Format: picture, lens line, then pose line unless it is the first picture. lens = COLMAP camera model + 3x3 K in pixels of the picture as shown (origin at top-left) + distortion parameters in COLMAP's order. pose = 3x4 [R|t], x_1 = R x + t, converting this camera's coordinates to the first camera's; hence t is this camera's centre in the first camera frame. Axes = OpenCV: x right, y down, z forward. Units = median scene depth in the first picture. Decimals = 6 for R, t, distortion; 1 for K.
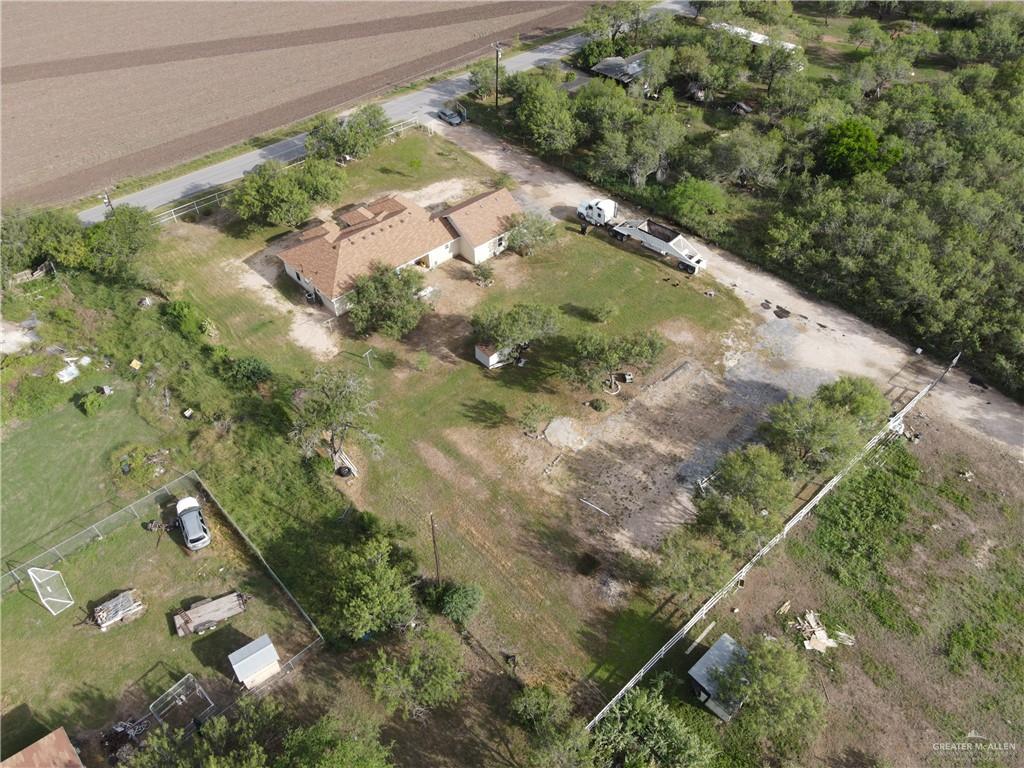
lens RADIAL K [[741.5, 0, 512.0], [0, 741.5, 384.0], [0, 0, 1]] dist [0.007493, 0.007184]
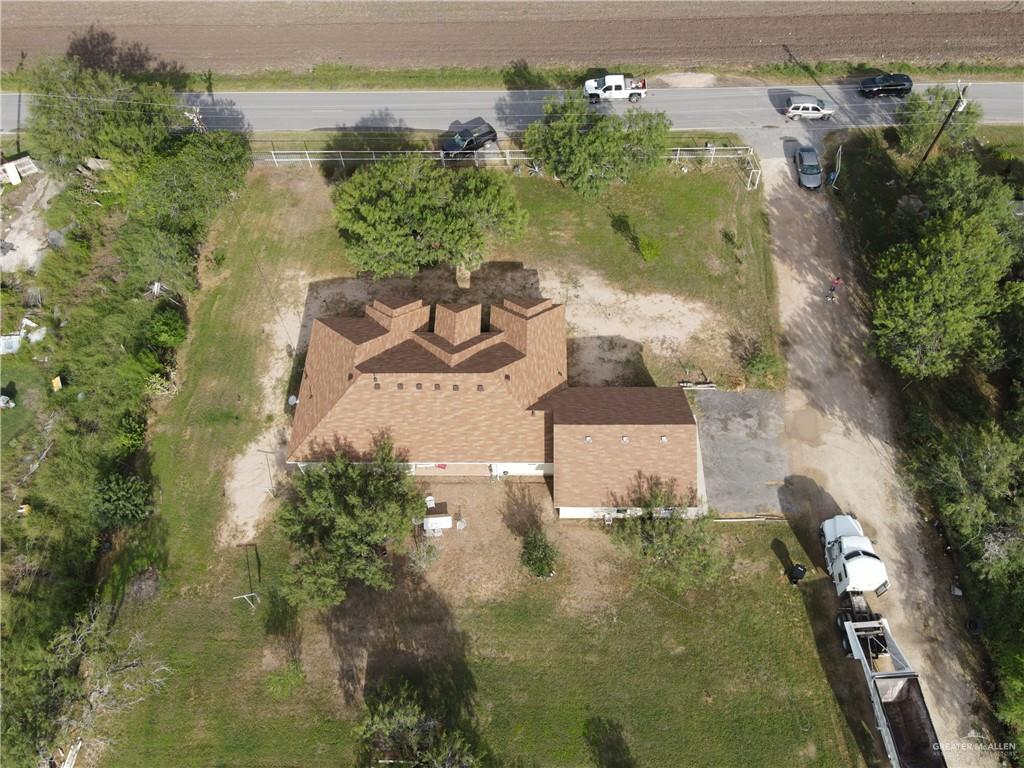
lens RADIAL K [[753.2, 0, 512.0], [0, 753.2, 384.0], [0, 0, 1]] dist [0.005110, -0.002933]
pose [[0.729210, 0.571411, -0.376487, 0.078234], [-0.465525, 0.817499, 0.339088, -0.410892], [0.501537, -0.072002, 0.862135, 0.505440]]
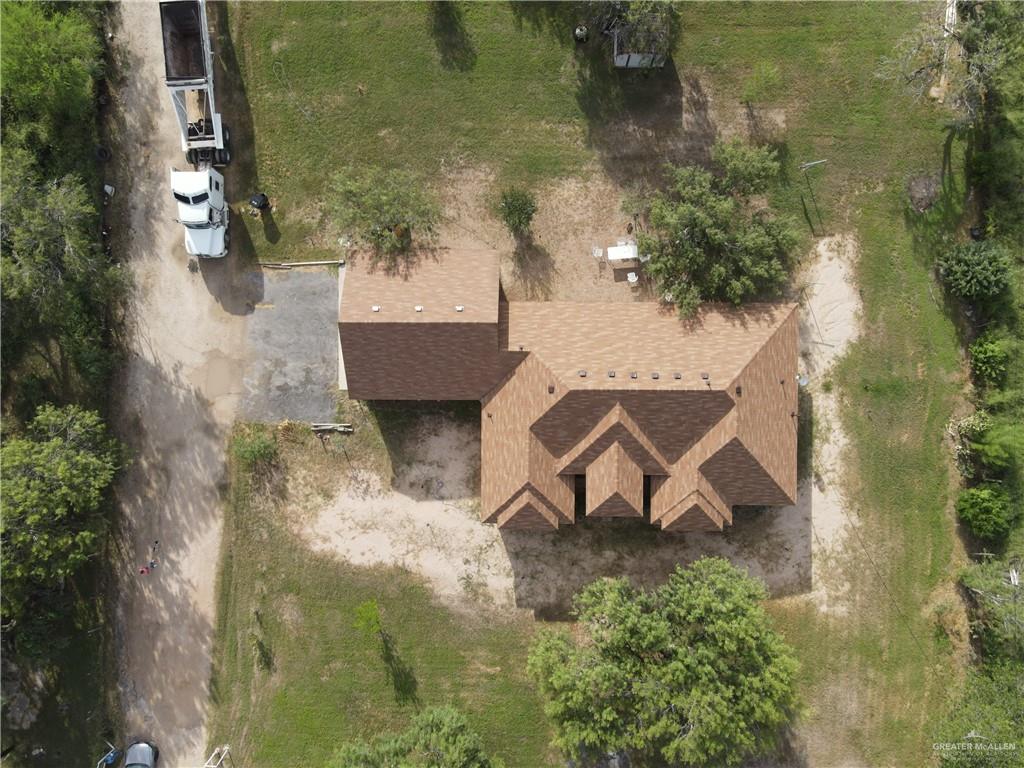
lens RADIAL K [[741.5, 0, 512.0], [0, 741.5, 384.0], [0, 0, 1]] dist [0.007493, 0.007184]
pose [[-0.738111, -0.674571, 0.012114, -0.120462], [0.491974, -0.525854, 0.693859, -0.556713], [-0.461687, 0.518104, 0.720009, 0.657700]]
